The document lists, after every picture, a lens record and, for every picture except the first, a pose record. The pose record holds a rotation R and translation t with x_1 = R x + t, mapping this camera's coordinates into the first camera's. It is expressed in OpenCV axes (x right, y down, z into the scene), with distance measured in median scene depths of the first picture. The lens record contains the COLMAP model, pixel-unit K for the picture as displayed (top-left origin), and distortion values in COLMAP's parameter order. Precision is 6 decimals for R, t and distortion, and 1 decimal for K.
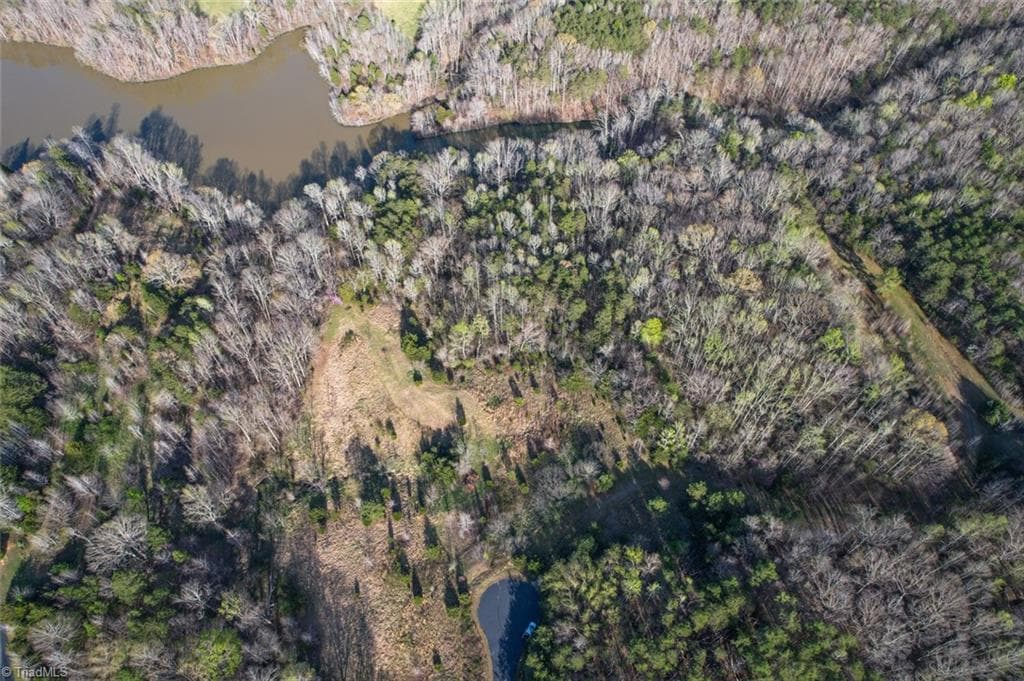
lens RADIAL K [[661.2, 0, 512.0], [0, 661.2, 340.5], [0, 0, 1]] dist [-0.086948, 0.082890]
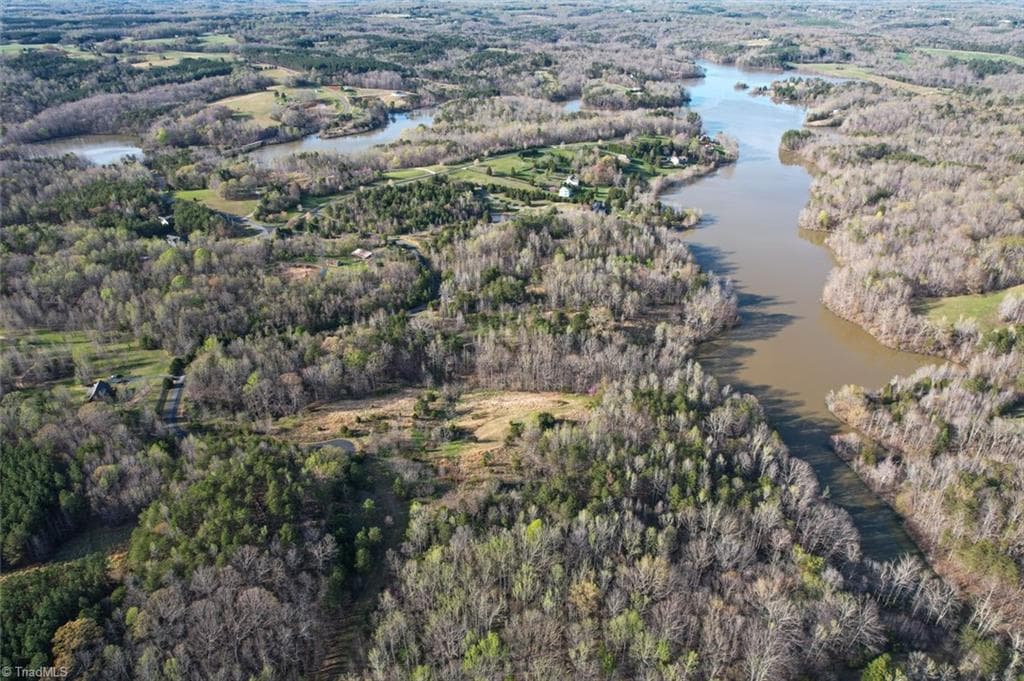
lens RADIAL K [[661.2, 0, 512.0], [0, 661.2, 340.5], [0, 0, 1]] dist [-0.086948, 0.082890]
pose [[-0.058554, 0.494733, -0.867070, 1.025358], [-0.806905, 0.487937, 0.332899, -0.509883], [0.587772, 0.719136, 0.370632, 0.371385]]
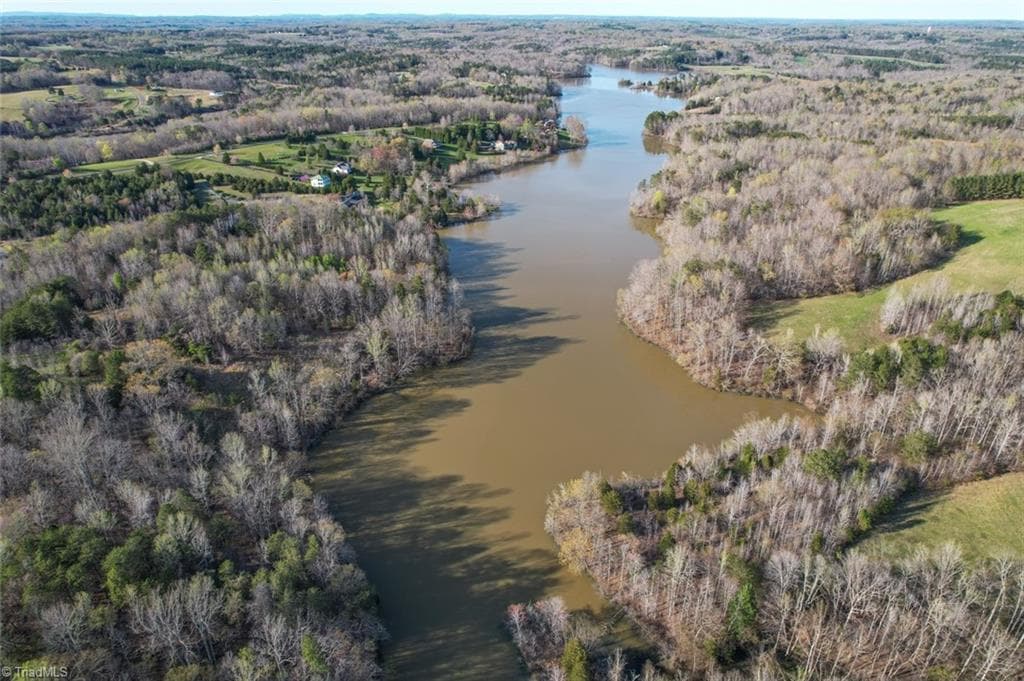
lens RADIAL K [[661.2, 0, 512.0], [0, 661.2, 340.5], [0, 0, 1]] dist [-0.086948, 0.082890]
pose [[0.032665, 0.457285, -0.888720, 0.253310], [-0.807499, 0.536057, 0.246146, -0.818804], [0.588964, 0.709600, 0.386767, 1.074316]]
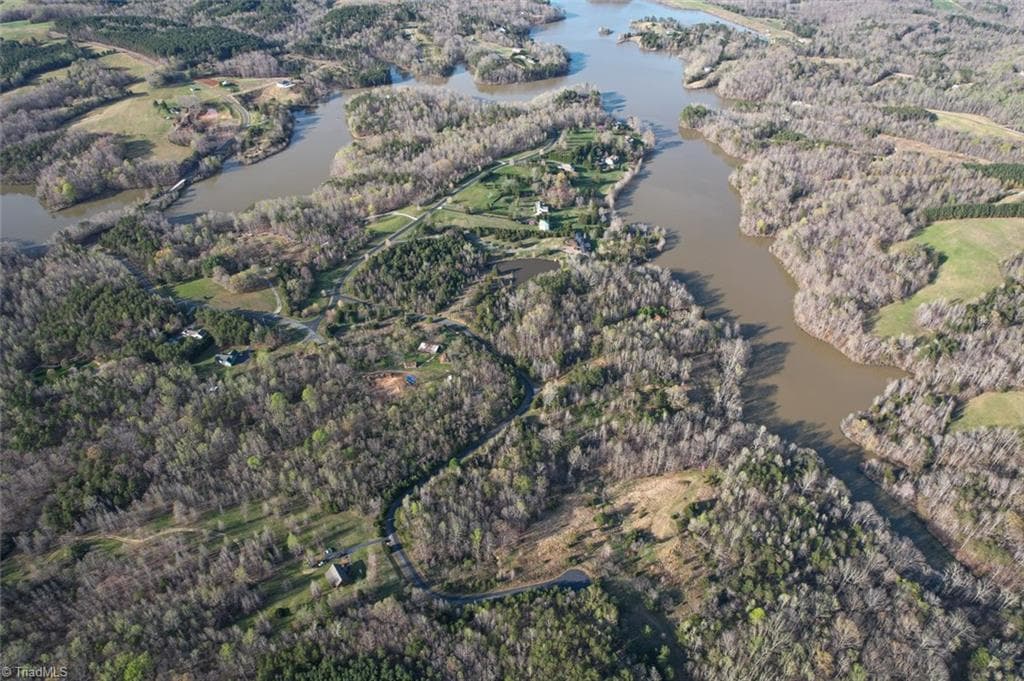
lens RADIAL K [[661.2, 0, 512.0], [0, 661.2, 340.5], [0, 0, 1]] dist [-0.086948, 0.082890]
pose [[0.238243, 0.609630, -0.756037, 0.894863], [-0.784364, 0.579833, 0.220379, -0.294664], [0.572724, 0.540505, 0.616313, -0.723826]]
